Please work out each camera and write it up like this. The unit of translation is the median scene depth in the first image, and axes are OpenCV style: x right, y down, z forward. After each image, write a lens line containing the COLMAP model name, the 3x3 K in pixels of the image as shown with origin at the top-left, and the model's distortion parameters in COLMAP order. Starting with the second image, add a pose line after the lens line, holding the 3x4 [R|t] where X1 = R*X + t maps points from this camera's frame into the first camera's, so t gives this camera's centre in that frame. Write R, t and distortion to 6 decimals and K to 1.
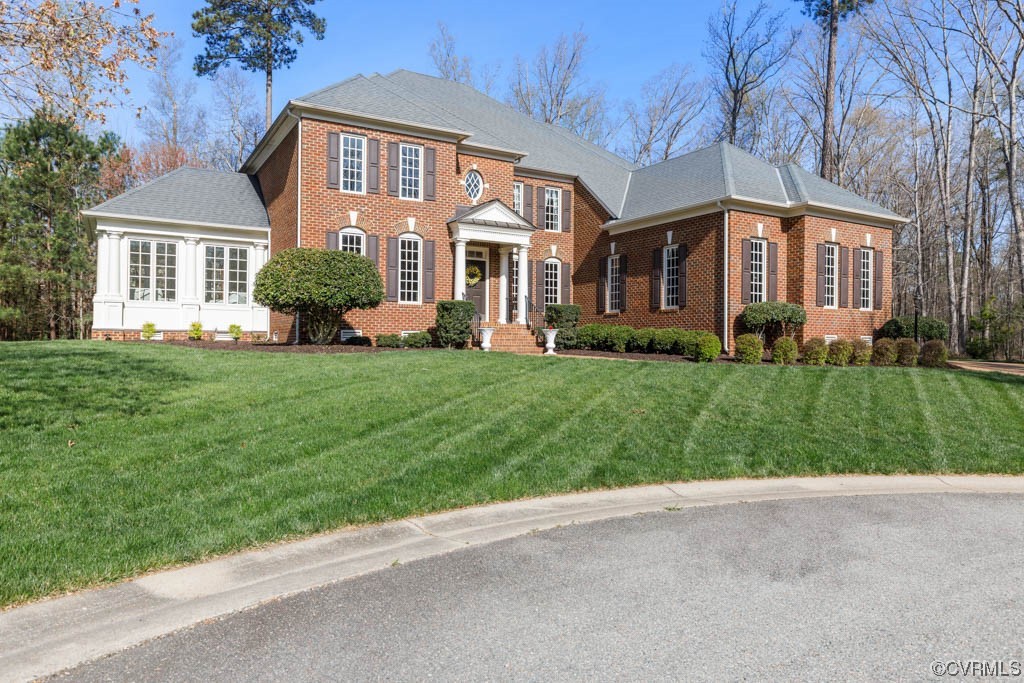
lens RADIAL K [[696.2, 0, 512.0], [0, 696.2, 341.5], [0, 0, 1]] dist [0.000626, 0.000169]
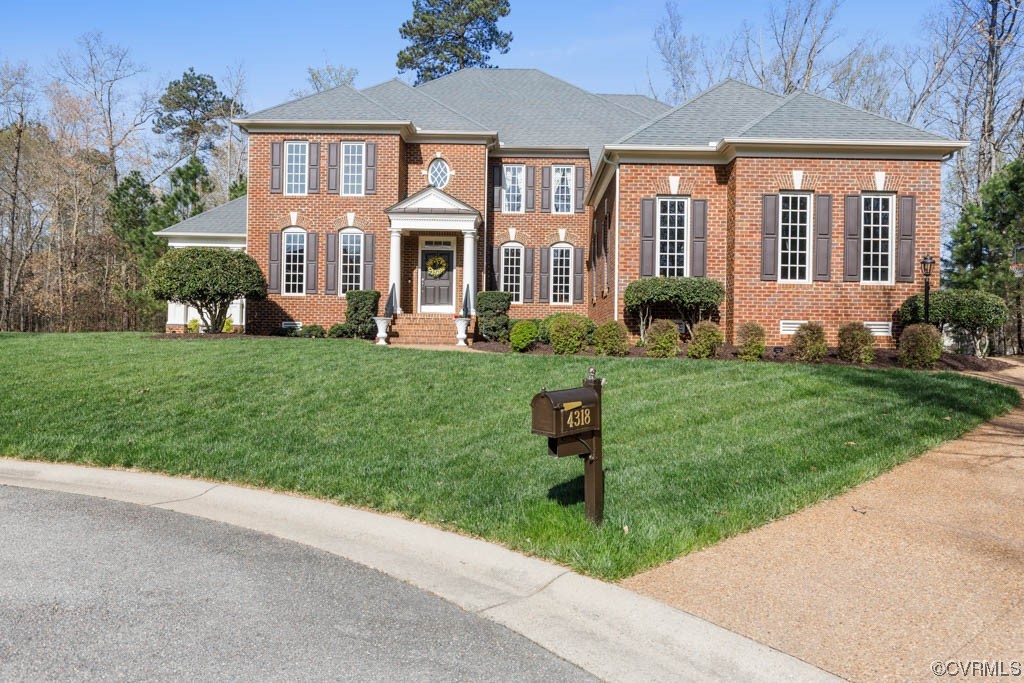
lens RADIAL K [[696.2, 0, 512.0], [0, 696.2, 341.5], [0, 0, 1]] dist [0.000626, 0.000169]
pose [[0.850174, 0.000517, -0.526502, 0.599322], [-0.006068, 0.999943, -0.008816, 0.020635], [0.526467, 0.010690, 0.850128, 0.248062]]
